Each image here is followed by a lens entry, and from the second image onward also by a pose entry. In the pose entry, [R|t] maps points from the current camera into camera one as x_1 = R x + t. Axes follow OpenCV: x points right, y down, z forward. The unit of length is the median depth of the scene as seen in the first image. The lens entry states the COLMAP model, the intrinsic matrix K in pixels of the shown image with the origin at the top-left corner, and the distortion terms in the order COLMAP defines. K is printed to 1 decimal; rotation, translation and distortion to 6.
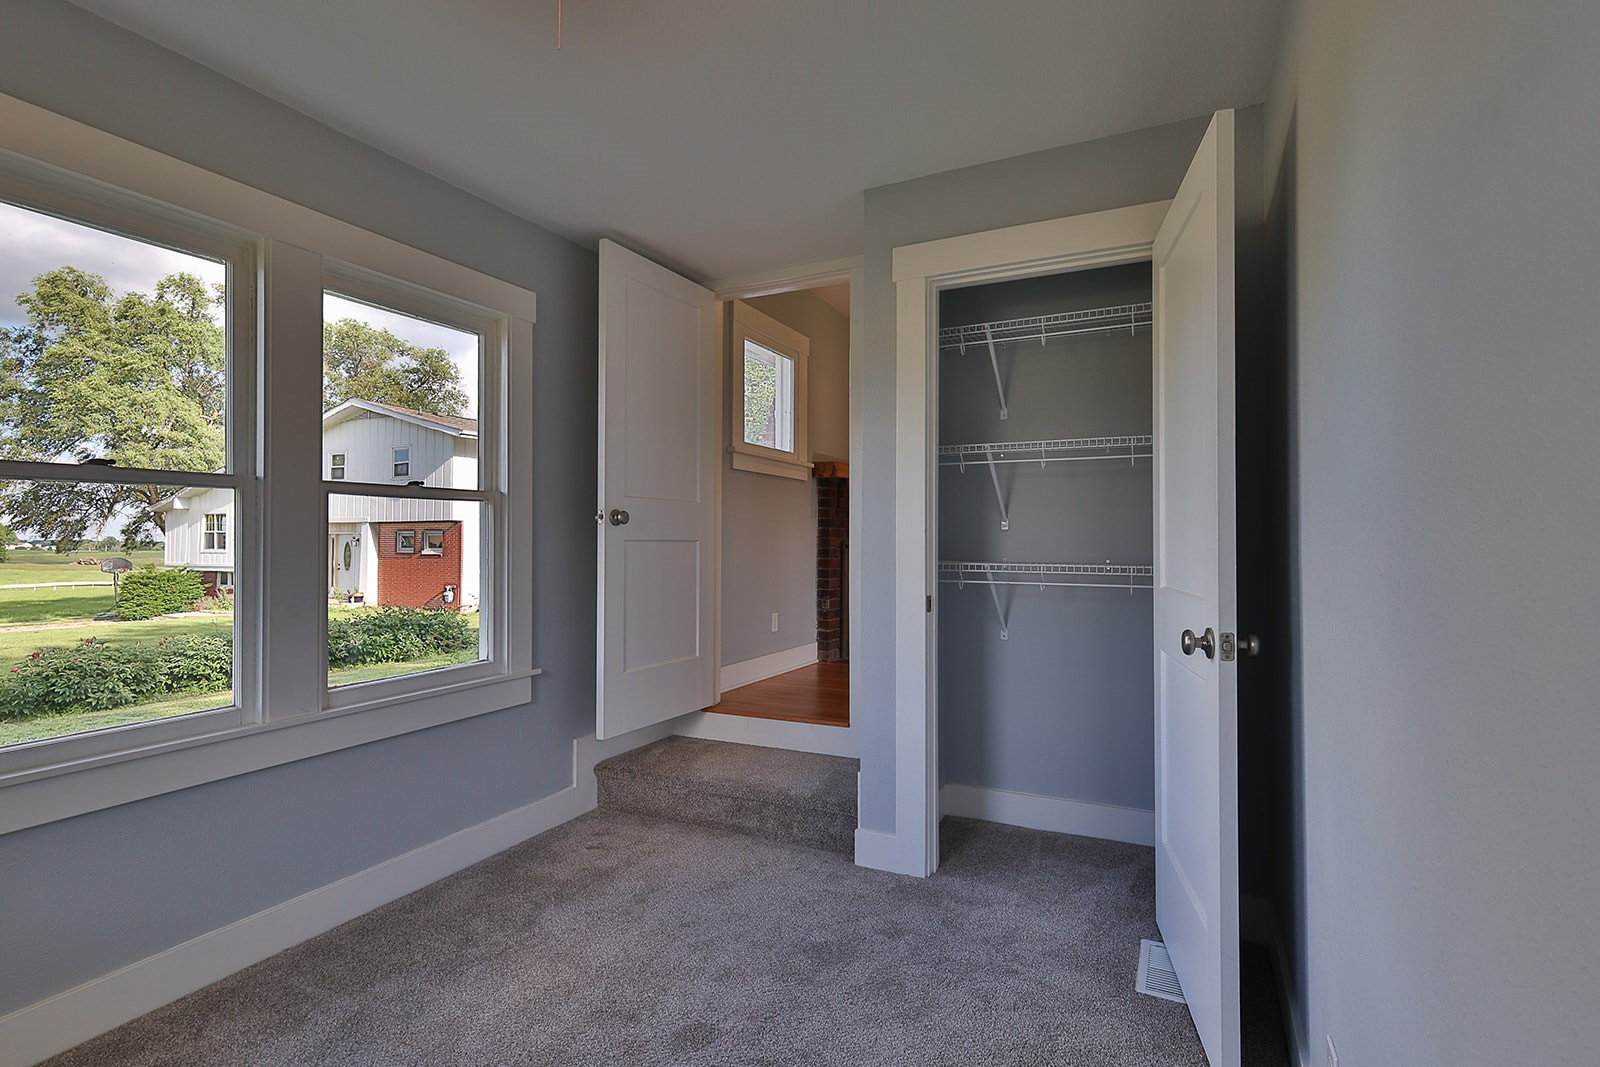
lens RADIAL K [[746.4, 0, 794.0], [0, 746.4, 533.2], [0, 0, 1]] dist [-0.003392, -0.000507]
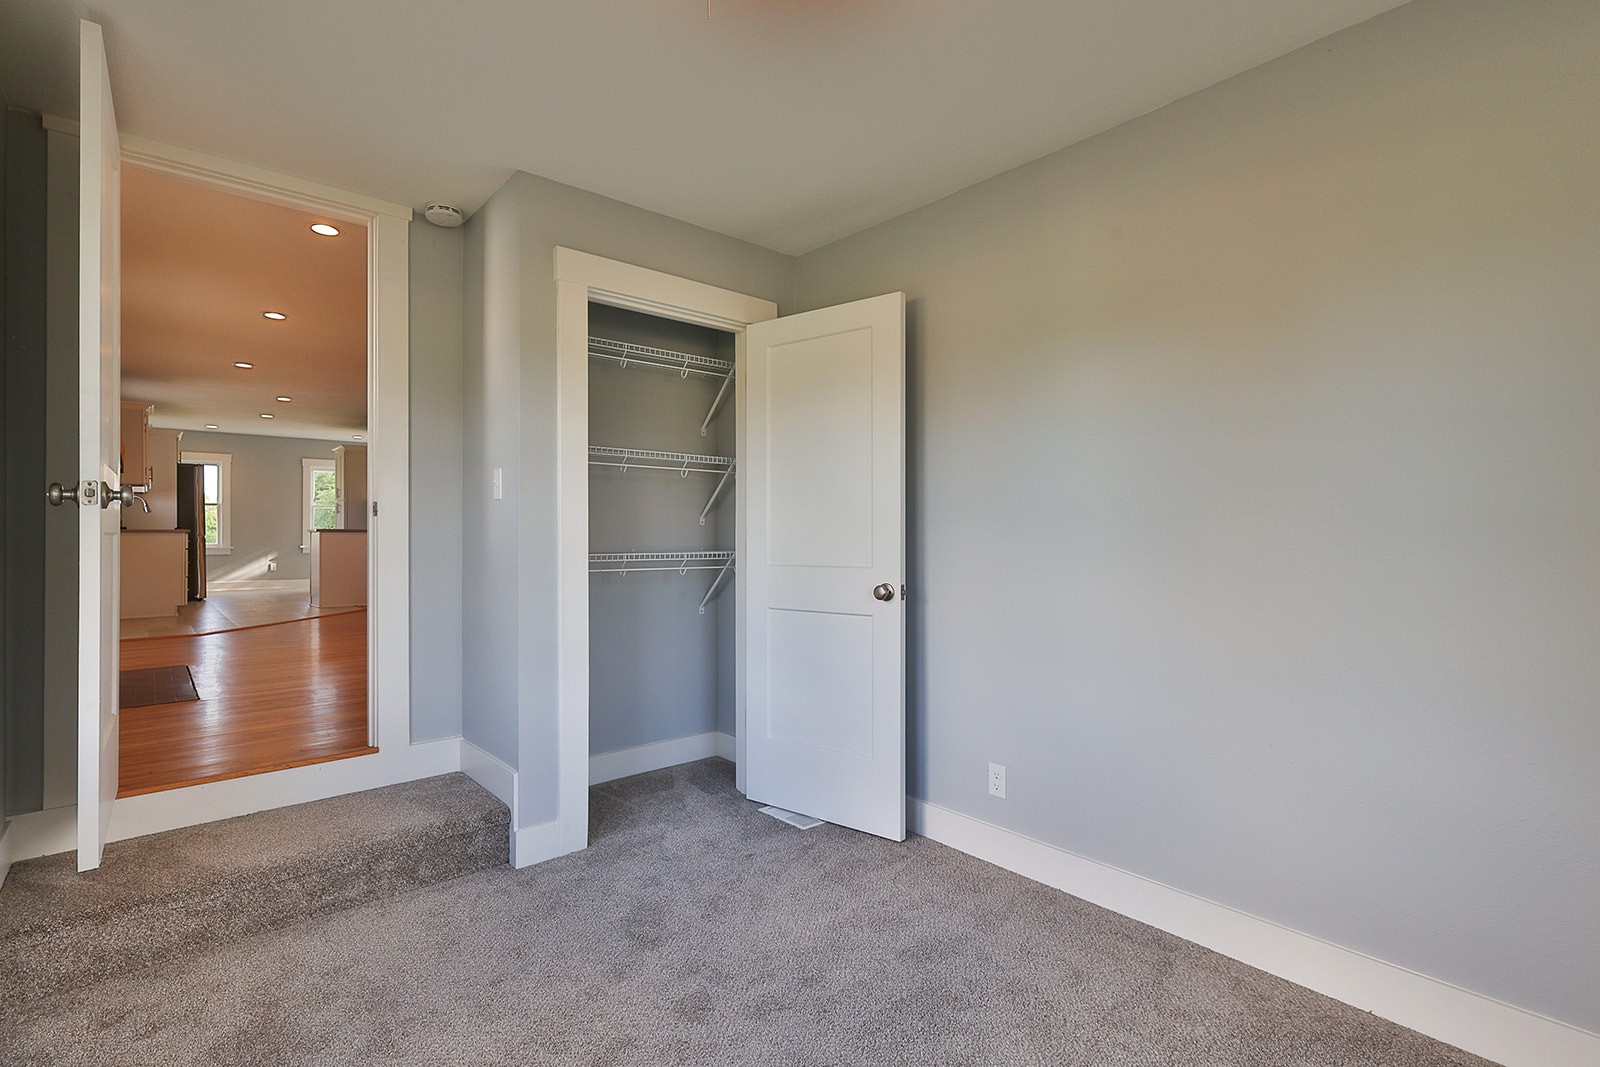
lens RADIAL K [[746.4, 0, 786.1], [0, 746.4, 534.6], [0, 0, 1]] dist [-0.003392, -0.000507]
pose [[0.405262, -0.002287, 0.914198, -0.674344], [-0.009271, 0.999935, 0.006611, 0.001790], [-0.914154, -0.011155, 0.405214, 0.301471]]
